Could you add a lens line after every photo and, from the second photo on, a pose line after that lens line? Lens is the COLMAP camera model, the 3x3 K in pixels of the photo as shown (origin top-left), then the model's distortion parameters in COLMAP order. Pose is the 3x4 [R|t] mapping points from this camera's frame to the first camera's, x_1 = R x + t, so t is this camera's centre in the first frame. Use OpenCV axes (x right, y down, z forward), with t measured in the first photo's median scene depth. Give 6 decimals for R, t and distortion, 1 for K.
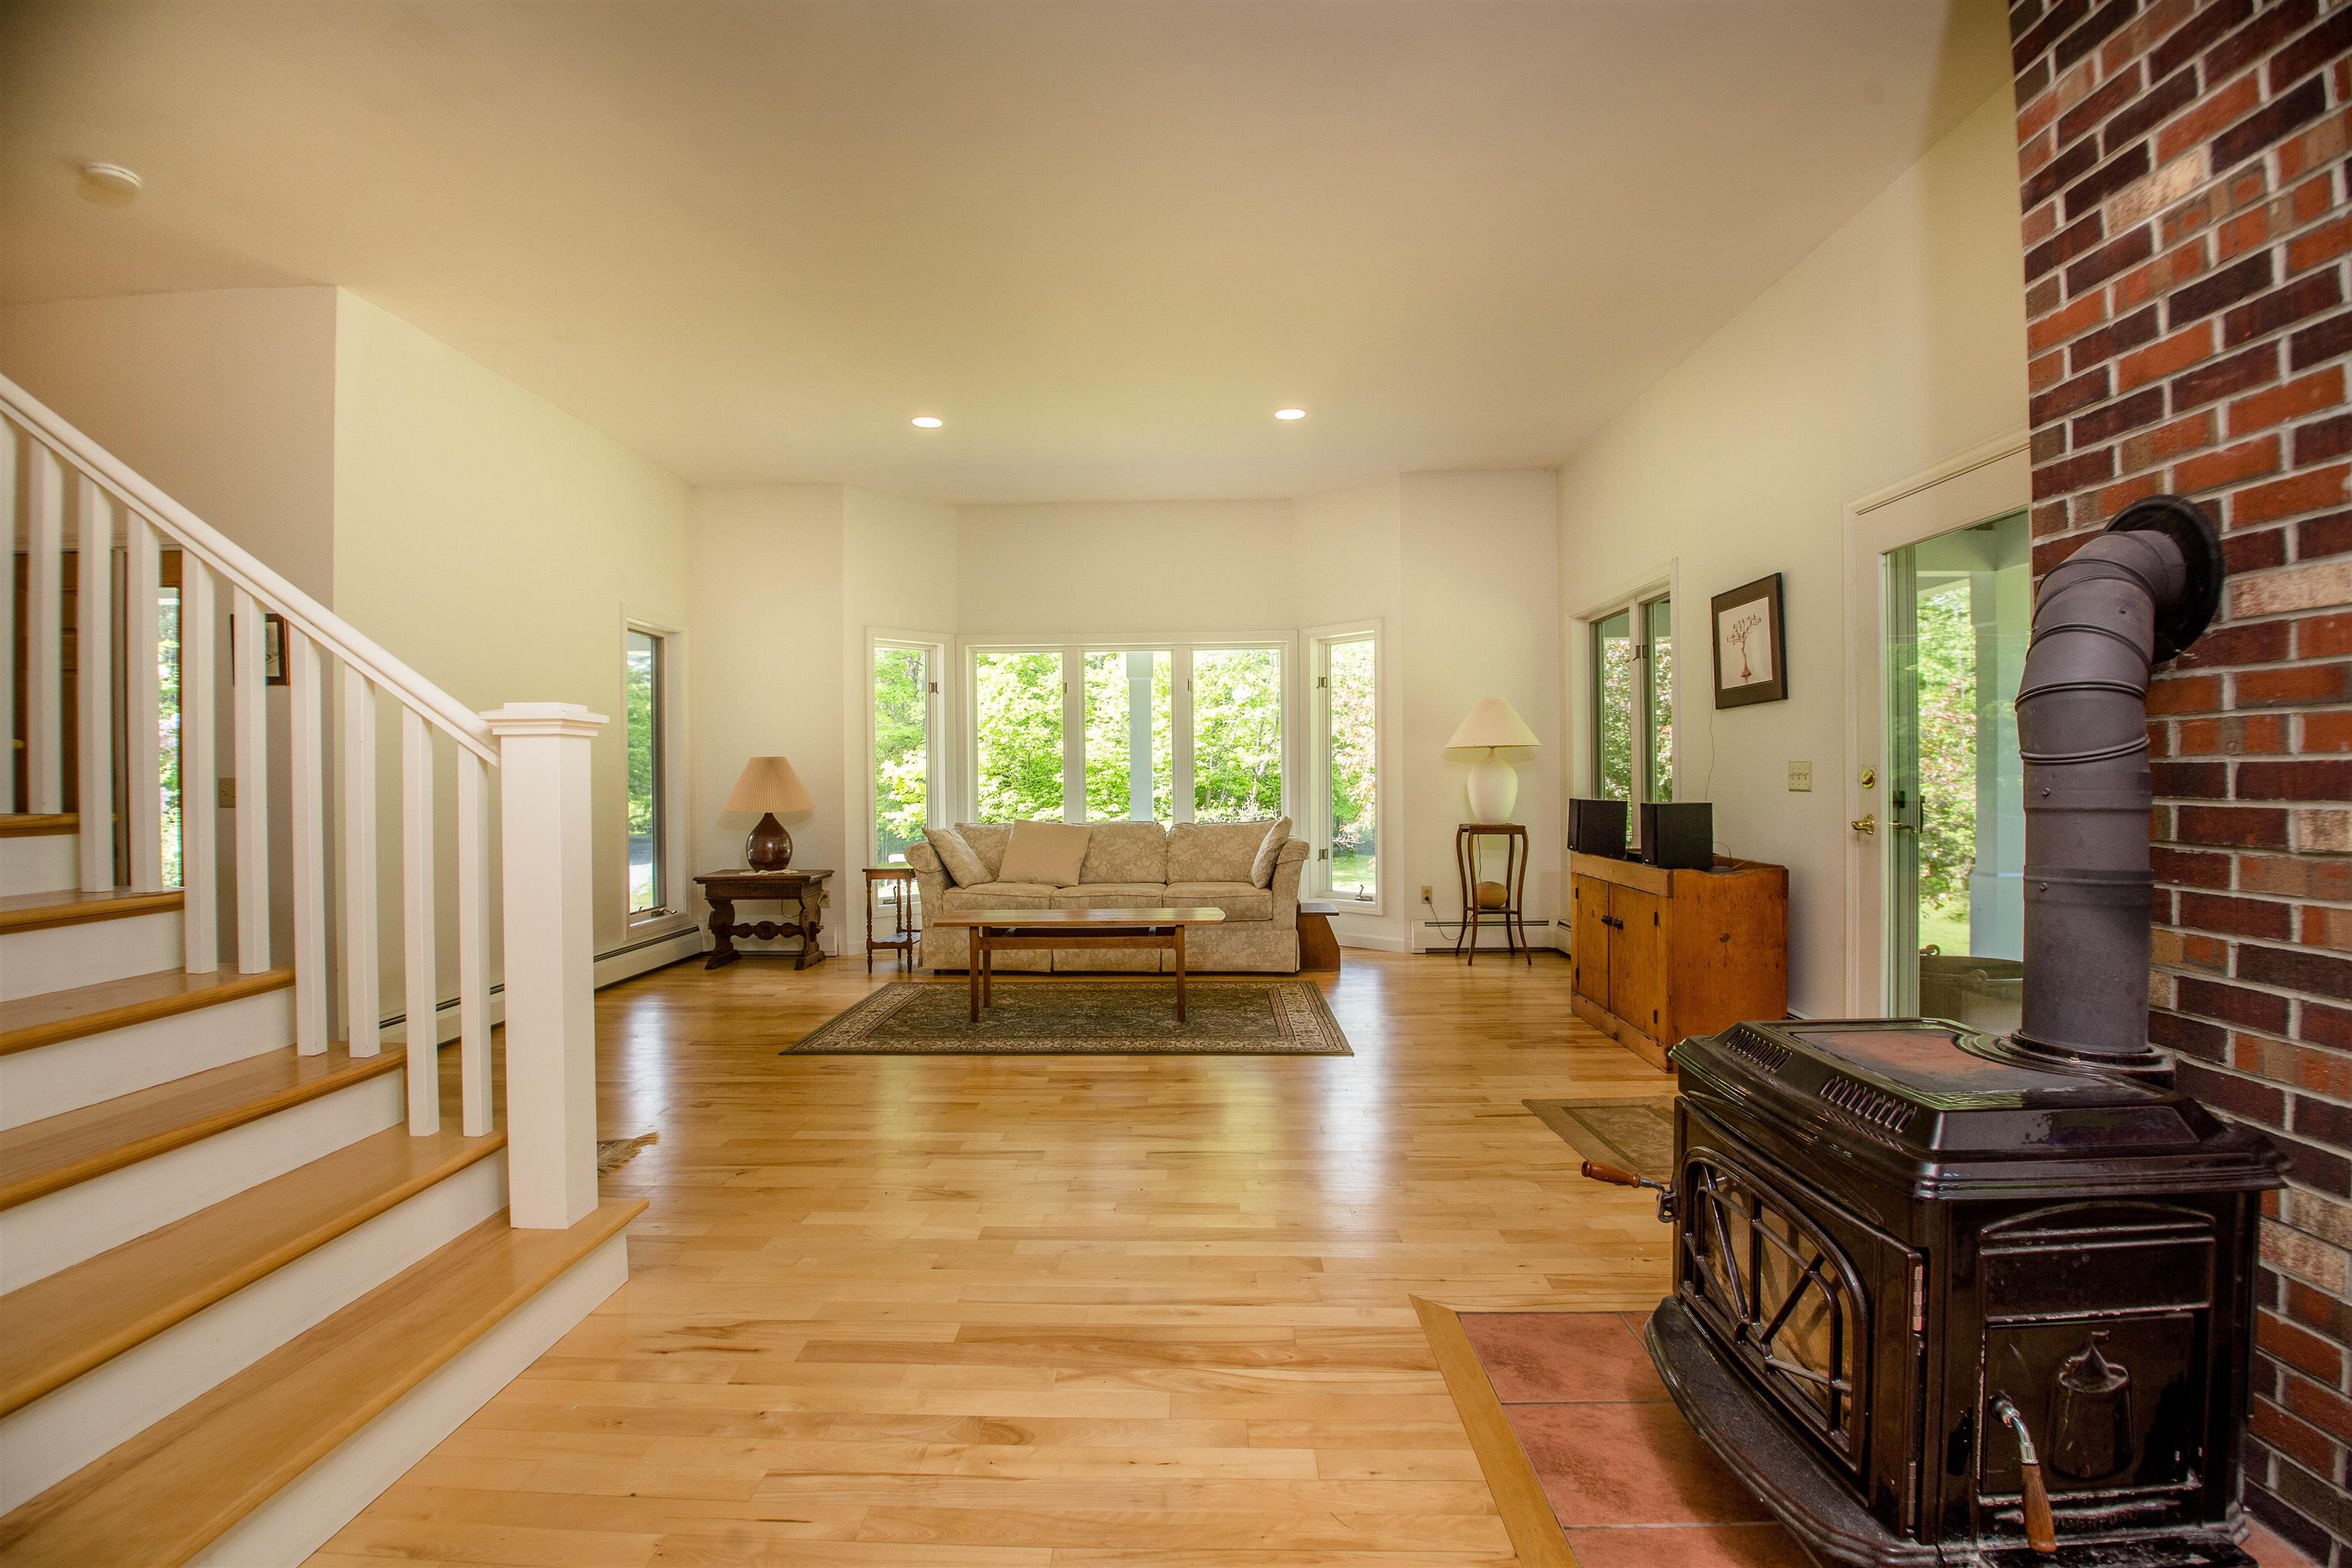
lens RADIAL K [[1125.0, 0, 1153.1], [0, 1125.0, 784.4], [0, 0, 1]] dist [-0.039528, -0.000816]
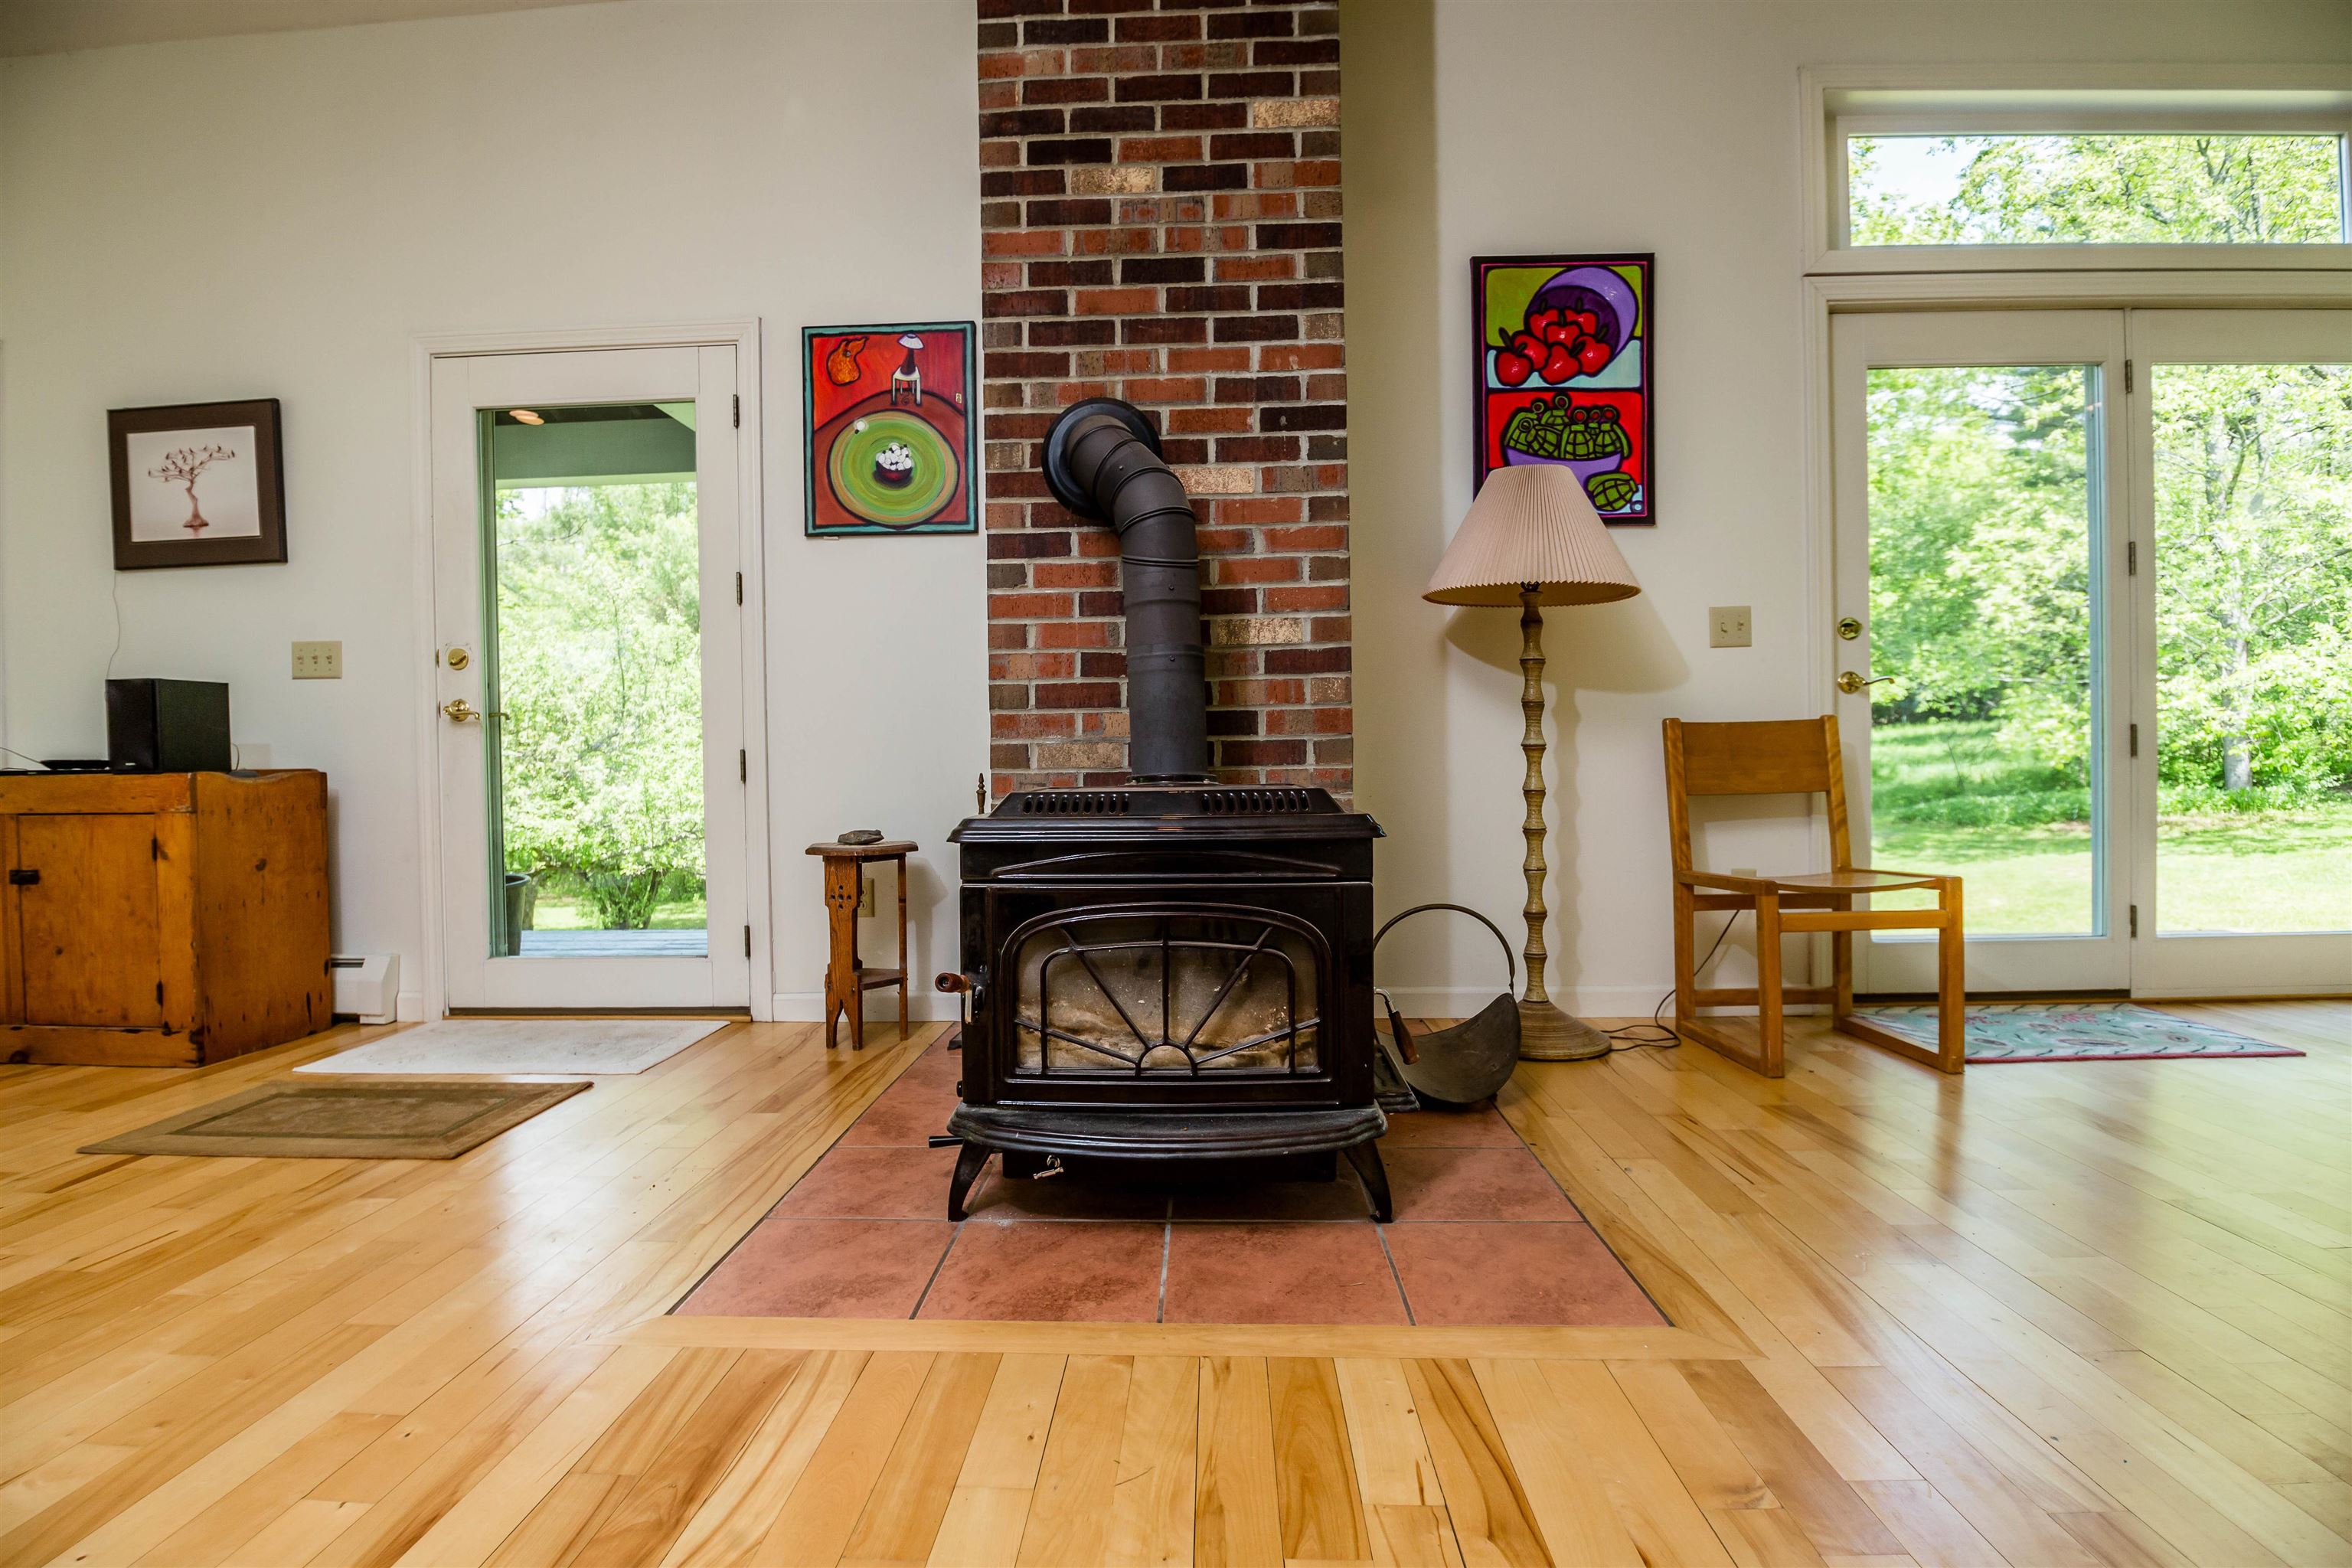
lens RADIAL K [[1106.6, 0, 1159.8], [0, 1106.6, 783.9], [0, 0, 1]] dist [-0.019610, -0.000546]
pose [[0.016913, -0.006370, 0.999837, -0.220842], [0.020522, 0.999771, 0.006023, 0.099454], [-0.999646, 0.020417, 0.017039, 0.418212]]
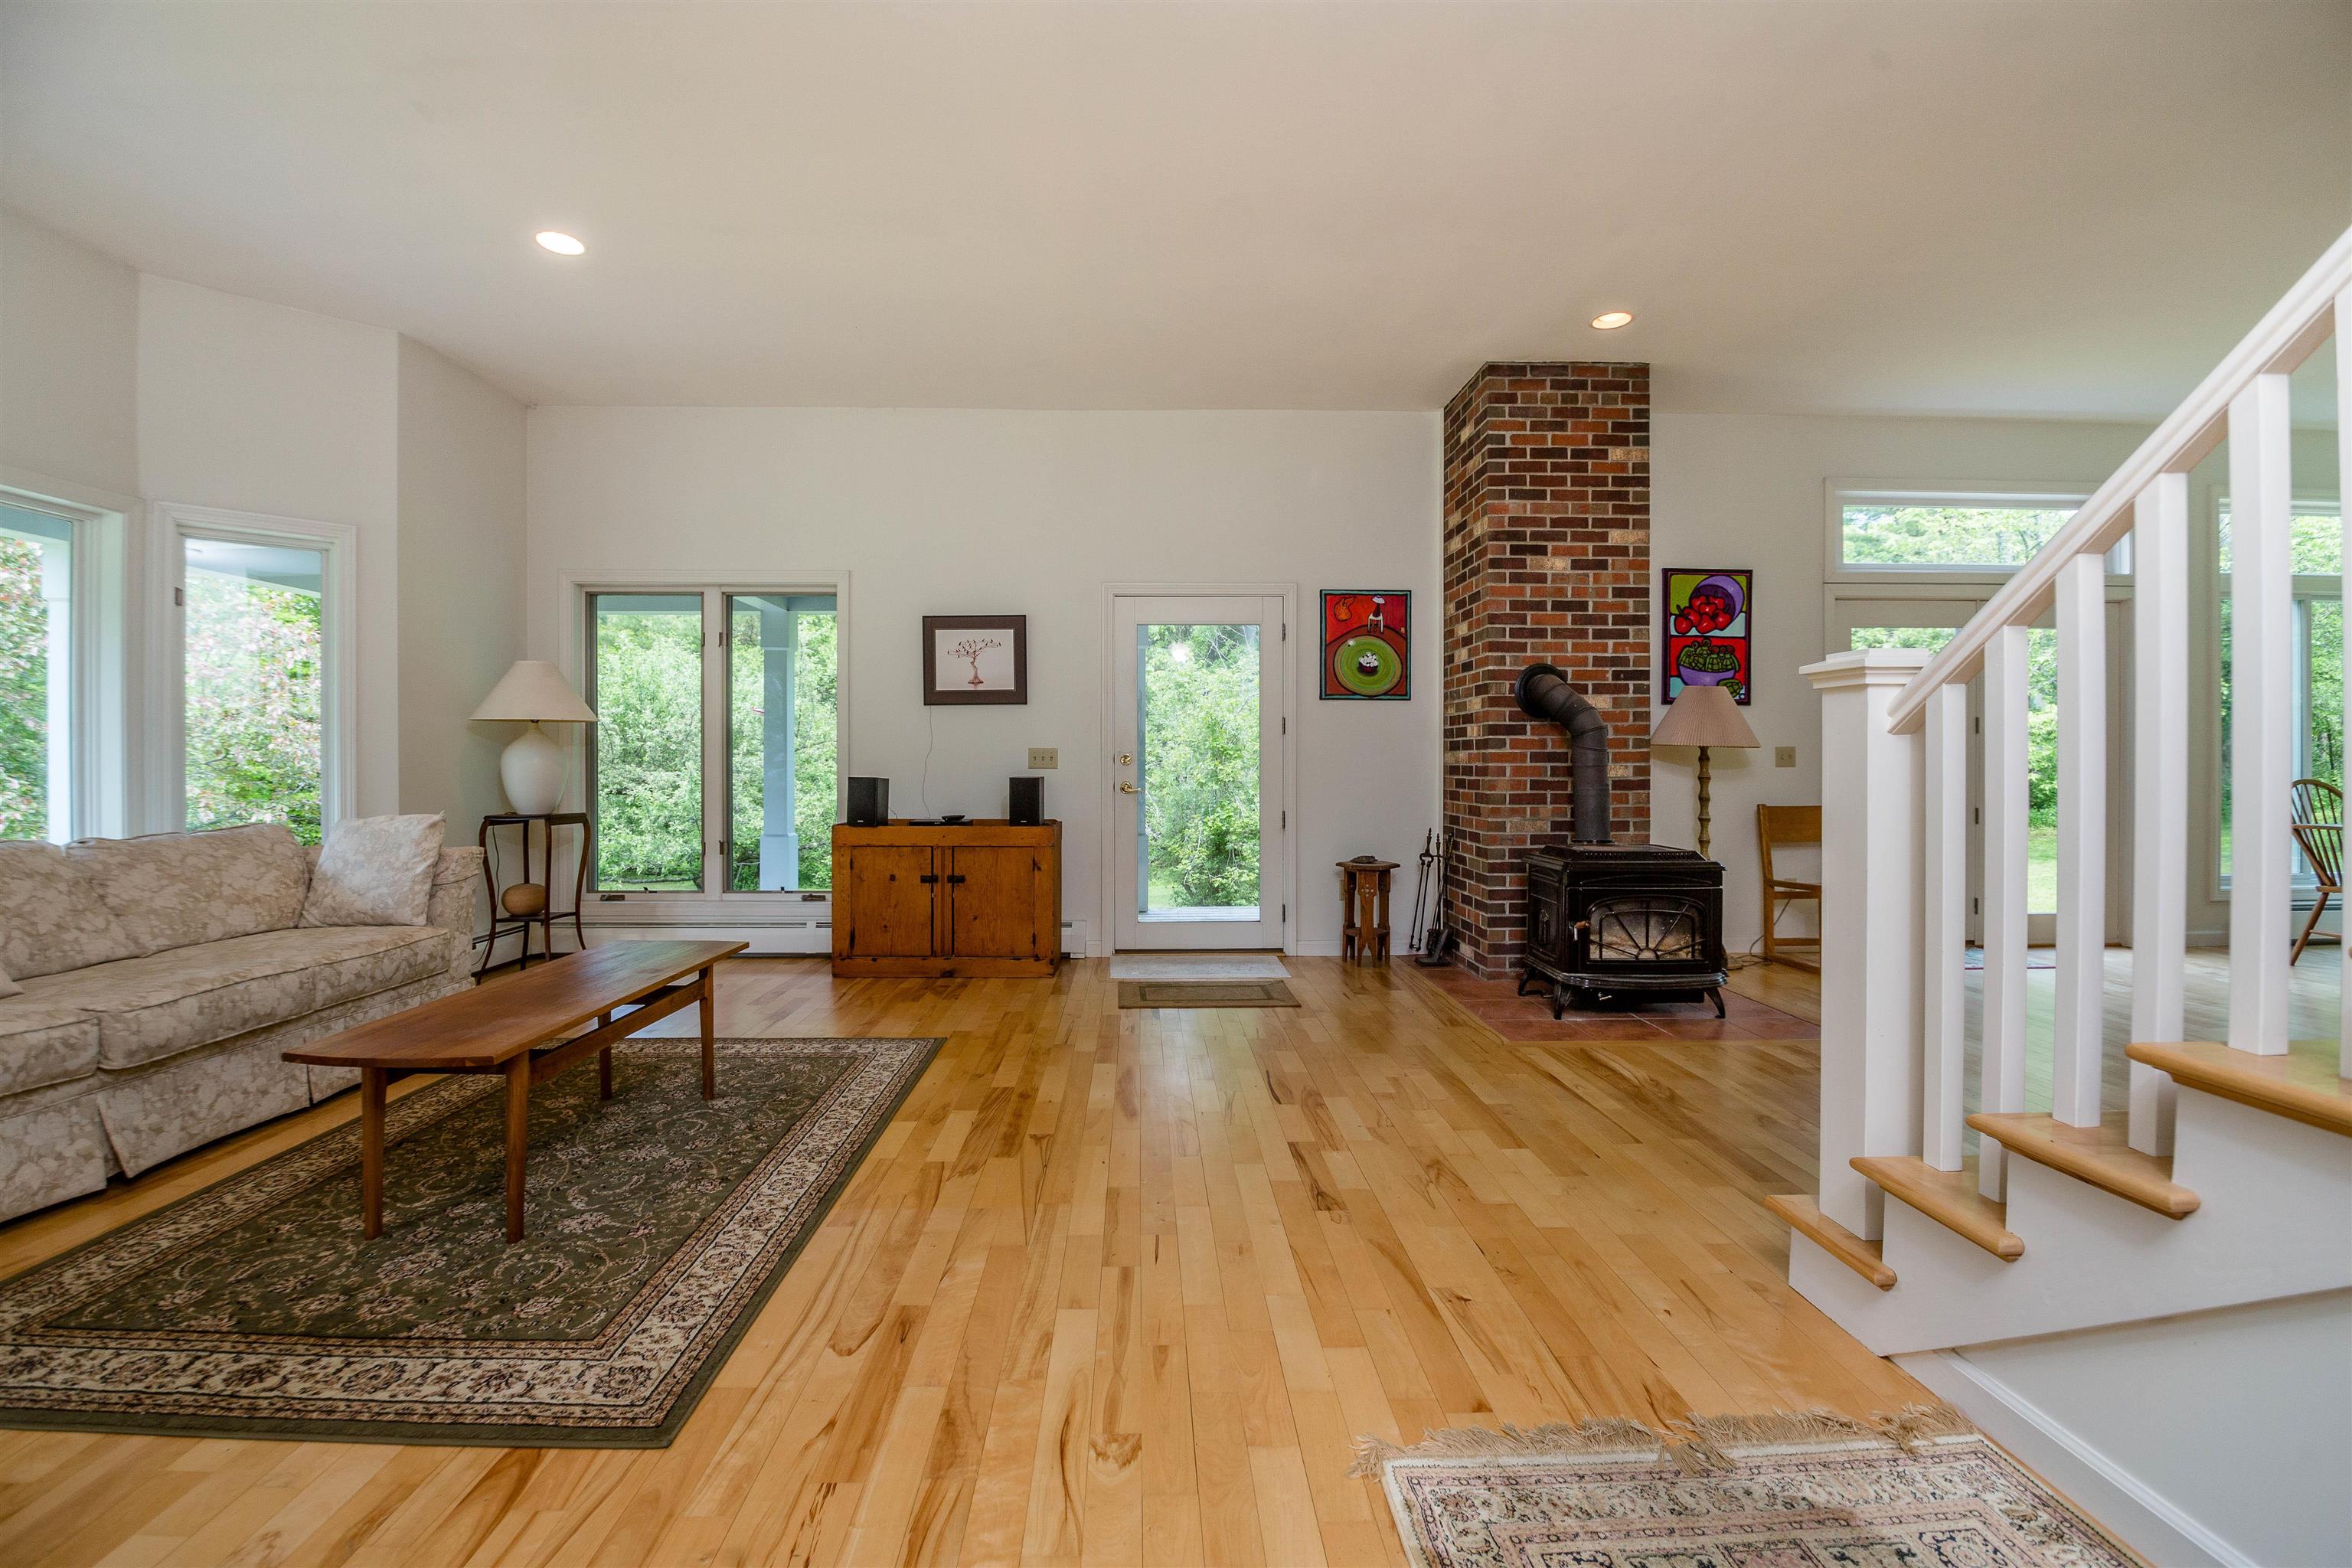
lens RADIAL K [[1002.0, 0, 1161.7], [0, 1002.0, 770.8], [0, 0, 1]] dist [-0.008276, 0.000053]
pose [[-0.058646, 0.002214, 0.998276, -0.820375], [0.007025, 0.999974, -0.001805, 0.014210], [-0.998254, 0.006907, -0.058660, 1.015761]]
